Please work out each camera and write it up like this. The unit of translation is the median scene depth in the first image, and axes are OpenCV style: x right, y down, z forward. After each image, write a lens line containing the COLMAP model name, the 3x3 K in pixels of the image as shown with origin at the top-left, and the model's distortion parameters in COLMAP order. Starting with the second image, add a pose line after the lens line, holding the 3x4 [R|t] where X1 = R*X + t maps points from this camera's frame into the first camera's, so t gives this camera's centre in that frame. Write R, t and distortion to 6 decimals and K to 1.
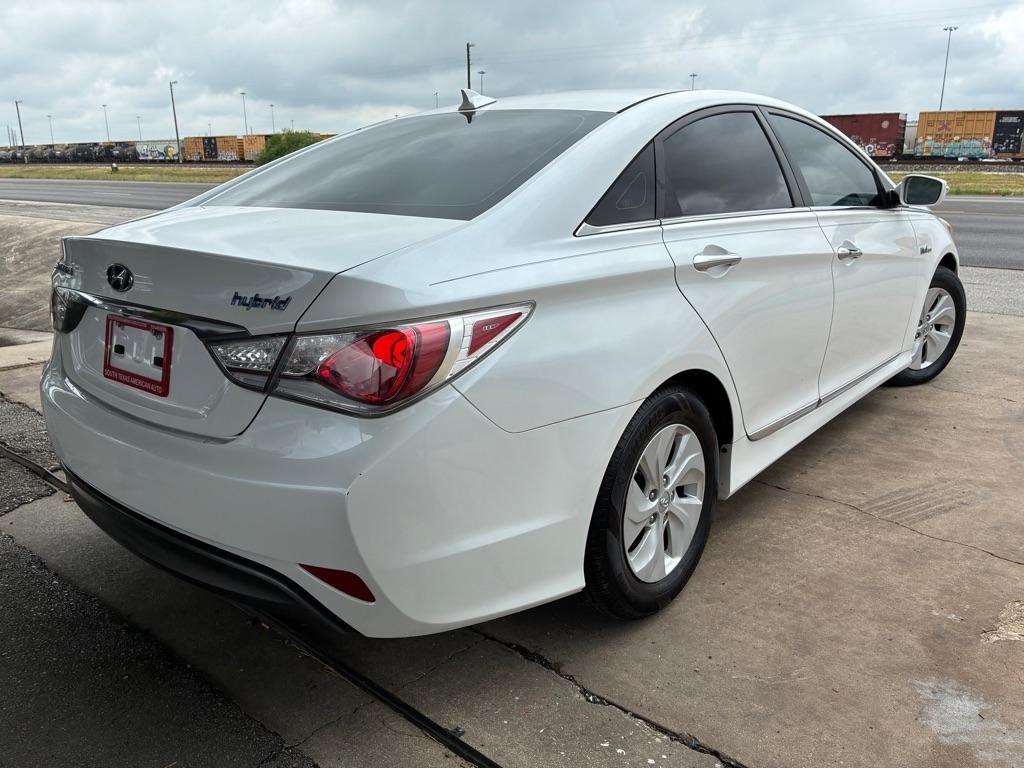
lens RADIAL K [[780.7, 0, 509.6], [0, 780.7, 386.2], [0, 0, 1]] dist [0.050976, -0.067149]
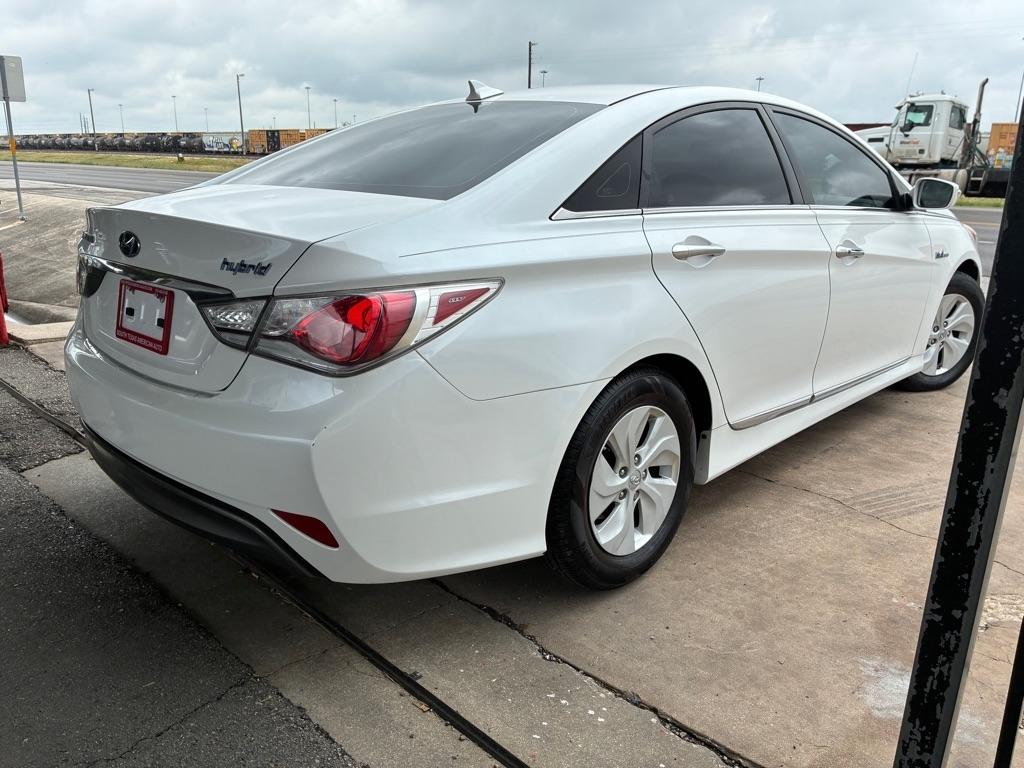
lens RADIAL K [[780.7, 0, 517.2], [0, 780.7, 398.0], [0, 0, 1]] dist [0.050976, -0.067149]
pose [[0.997640, 0.043713, -0.052951, 0.082949], [-0.043001, 0.998969, 0.014521, 0.027412], [0.053531, -0.012210, 0.998492, -0.046892]]
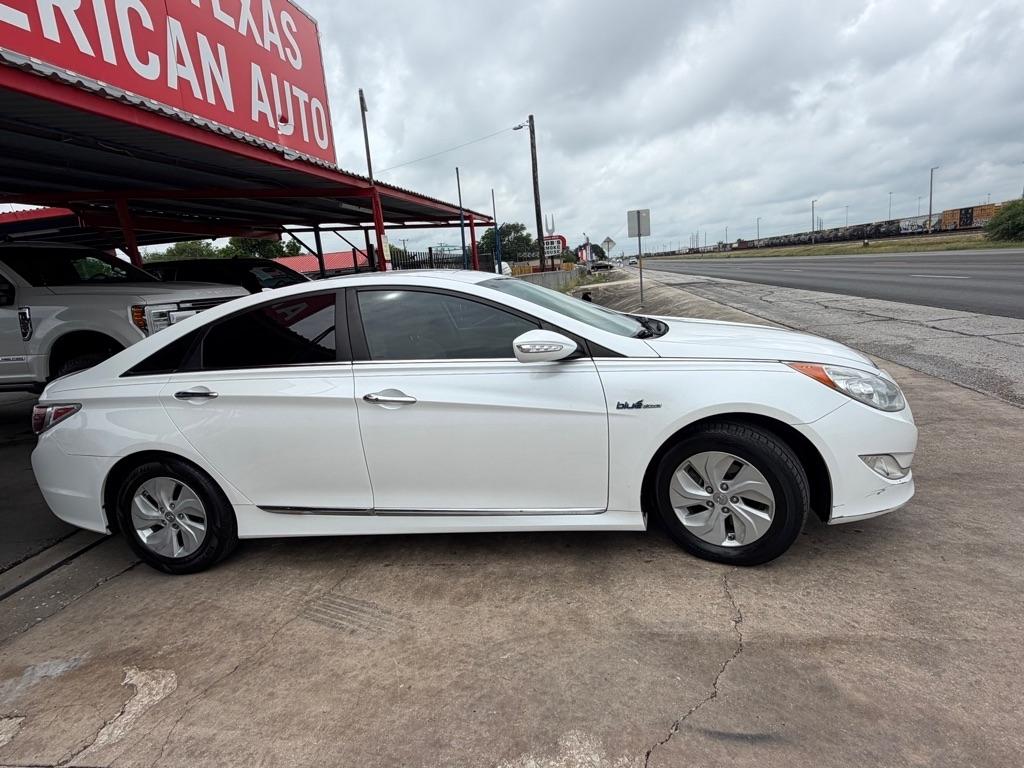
lens RADIAL K [[574.8, 0, 515.3], [0, 574.8, 381.8], [0, 0, 1]] dist [0.004155, -0.003083]
pose [[0.508720, 0.121368, -0.852334, 1.618181], [-0.149330, 0.987446, 0.051479, -0.340386], [0.847883, 0.101091, 0.520457, 0.868540]]
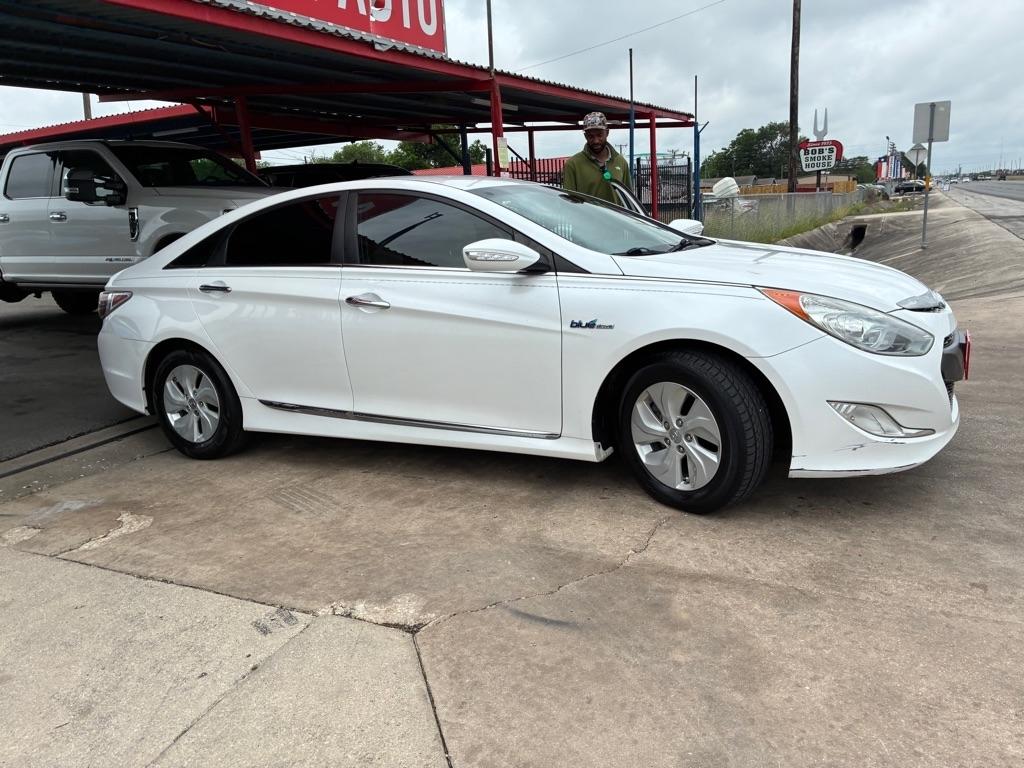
lens RADIAL K [[780.7, 0, 522.3], [0, 780.7, 377.2], [0, 0, 1]] dist [0.050976, -0.067149]
pose [[0.219931, 0.196351, -0.955551, 2.106188], [-0.210764, 0.965963, 0.149981, -0.365910], [0.952475, 0.168410, 0.253828, 1.173192]]
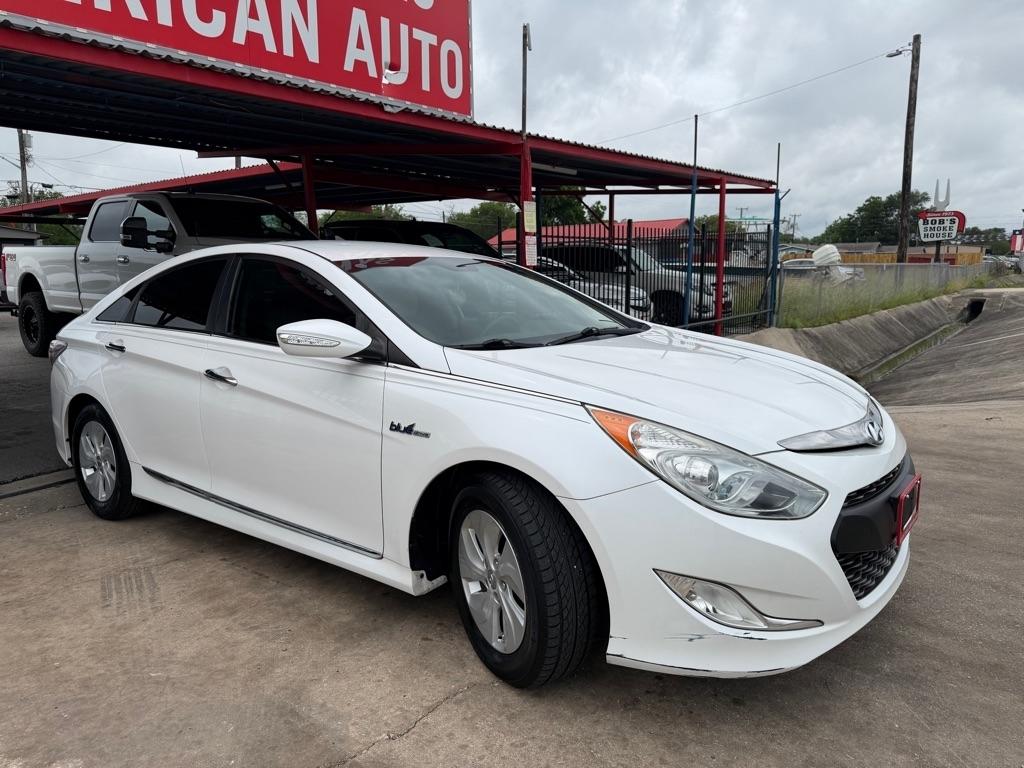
lens RADIAL K [[729.6, 0, 502.7], [0, 729.6, 382.1], [0, 0, 1]] dist [0.043663, -0.053438]
pose [[0.032057, 0.158996, -0.986759, 1.850188], [-0.259276, 0.954792, 0.145422, -0.525290], [0.965271, 0.251181, 0.071832, 1.643346]]
